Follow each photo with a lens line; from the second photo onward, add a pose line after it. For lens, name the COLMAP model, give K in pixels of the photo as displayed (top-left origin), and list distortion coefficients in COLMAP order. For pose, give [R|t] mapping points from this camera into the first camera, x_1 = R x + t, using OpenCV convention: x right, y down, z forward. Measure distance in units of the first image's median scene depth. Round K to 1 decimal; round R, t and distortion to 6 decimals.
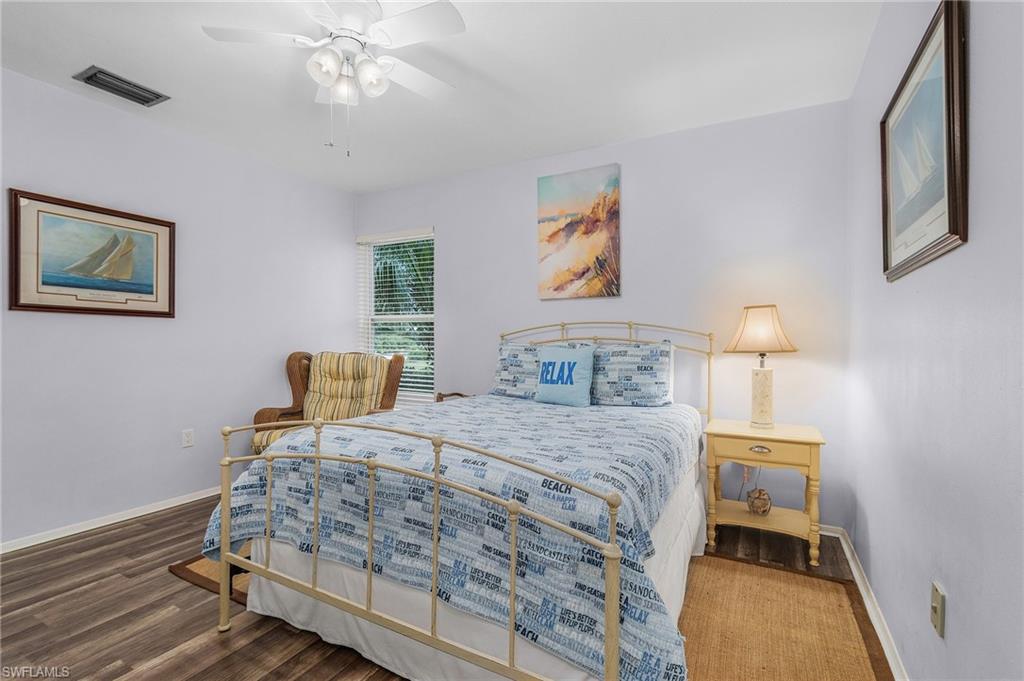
lens RADIAL K [[473.3, 0, 511.1], [0, 473.3, 344.5], [0, 0, 1]] dist [-0.002681, -0.000341]
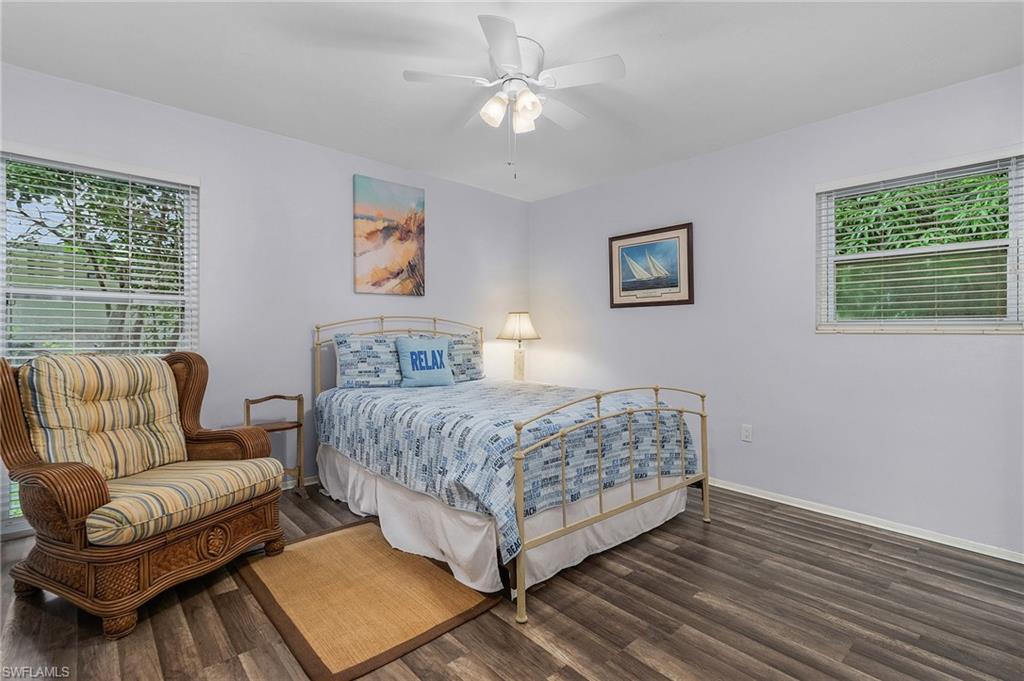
lens RADIAL K [[473.3, 0, 517.0], [0, 473.3, 320.2], [0, 0, 1]] dist [-0.002681, -0.000341]
pose [[0.325444, 0.017585, 0.945398, -0.863770], [0.003498, 0.999798, -0.019801, -0.014161], [-0.945555, 0.009751, 0.325317, 0.365516]]
